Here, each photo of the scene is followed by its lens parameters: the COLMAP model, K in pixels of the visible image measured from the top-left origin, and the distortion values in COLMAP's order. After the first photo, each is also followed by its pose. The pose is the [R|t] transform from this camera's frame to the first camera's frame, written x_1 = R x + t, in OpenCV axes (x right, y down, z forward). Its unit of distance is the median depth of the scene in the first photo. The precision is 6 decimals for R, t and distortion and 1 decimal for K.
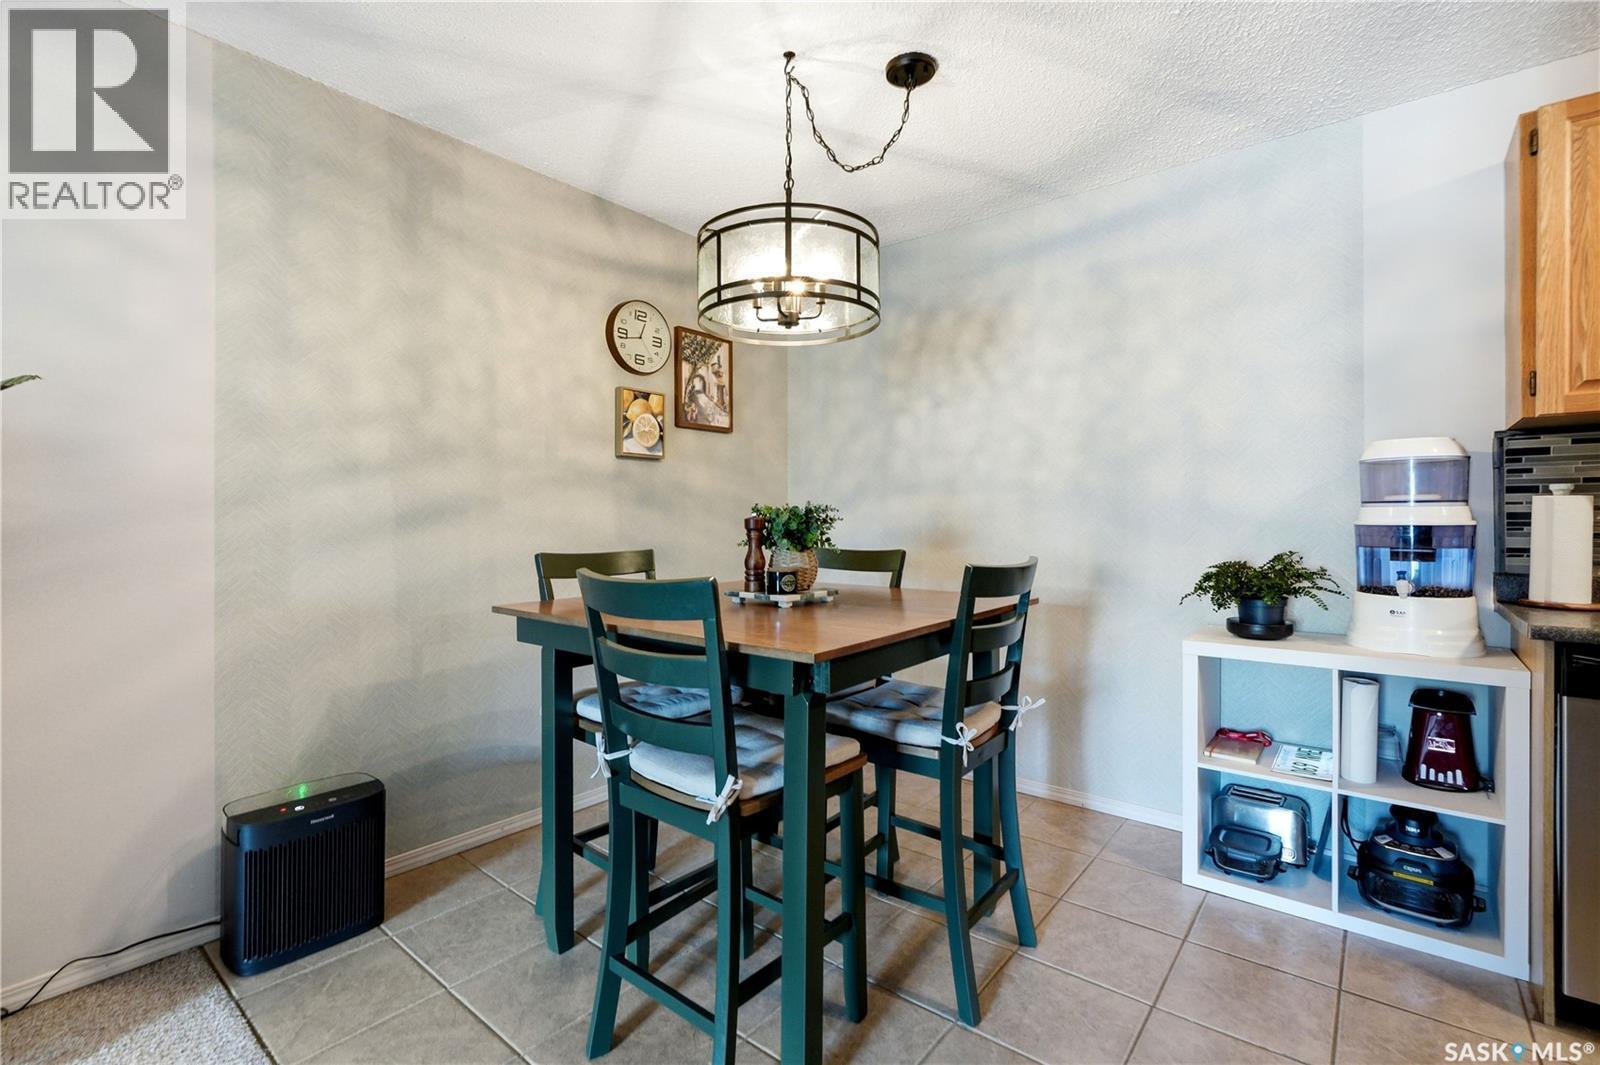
lens RADIAL K [[736.0, 0, 794.4], [0, 736.0, 530.5], [0, 0, 1]] dist [-0.001979, -0.000534]
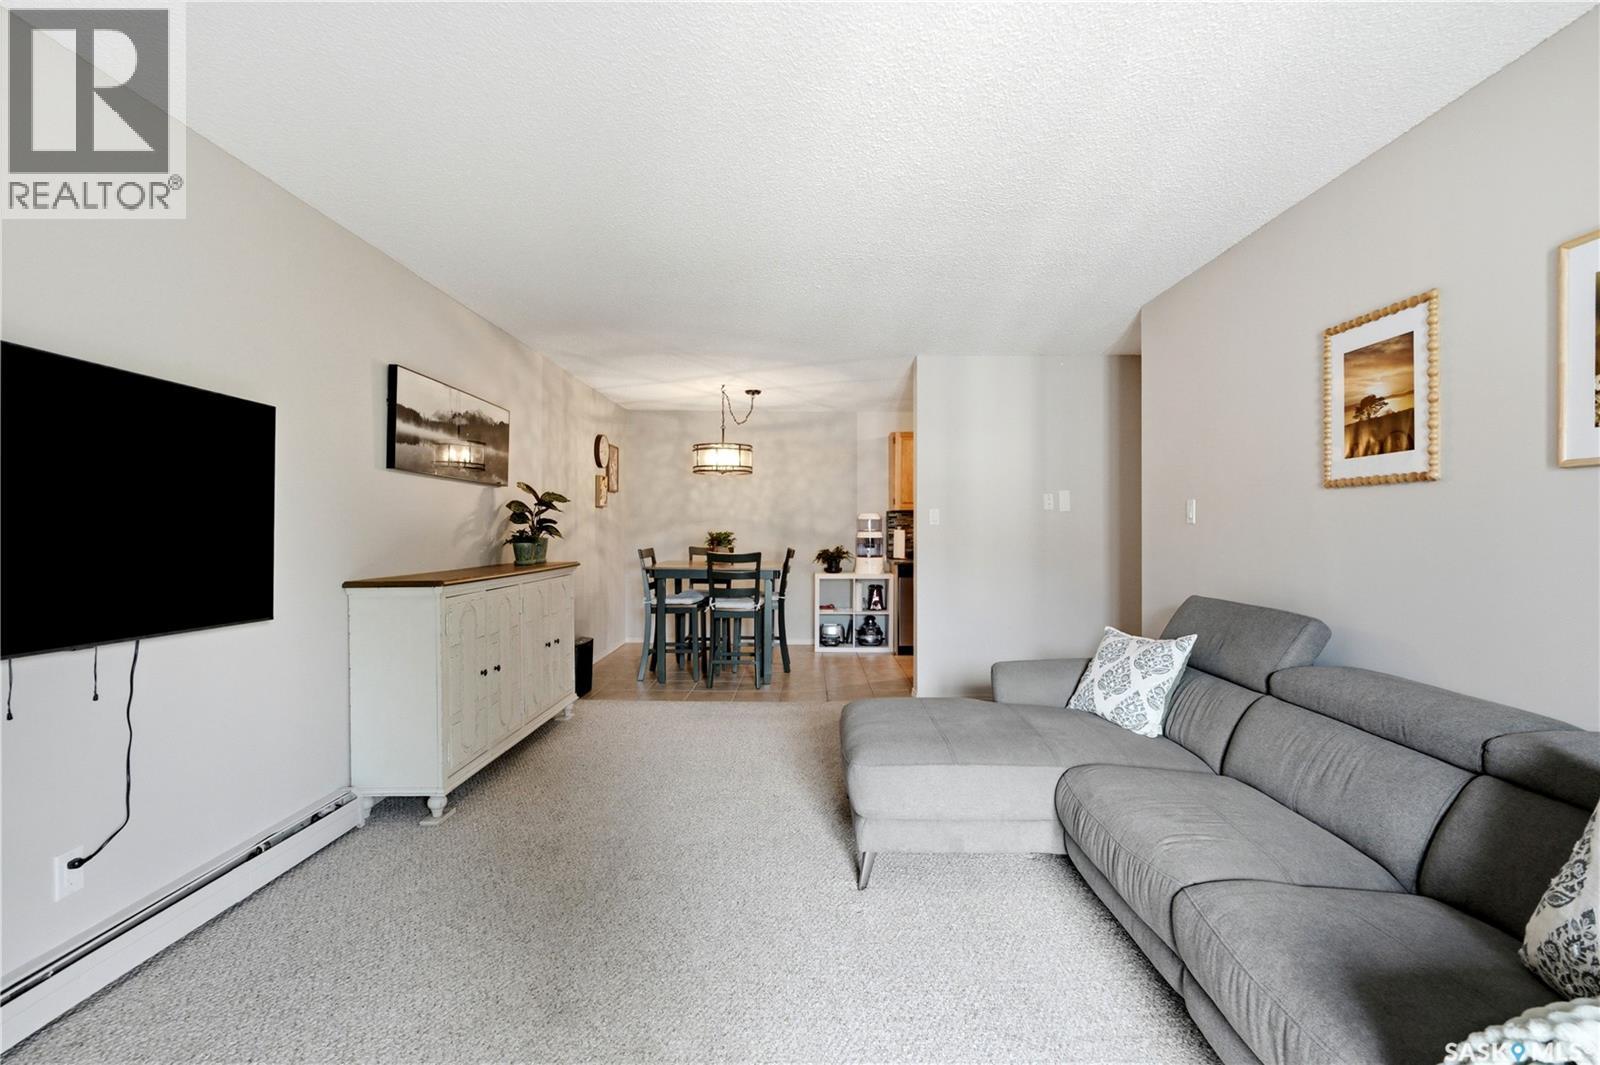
lens RADIAL K [[736.0, 0, 801.4], [0, 736.0, 531.1], [0, 0, 1]] dist [-0.001979, -0.000534]
pose [[0.780642, 0.000578, 0.624978, -1.645282], [0.002947, 0.999985, -0.004605, -0.024063], [-0.624971, 0.005437, 0.780629, -1.576114]]
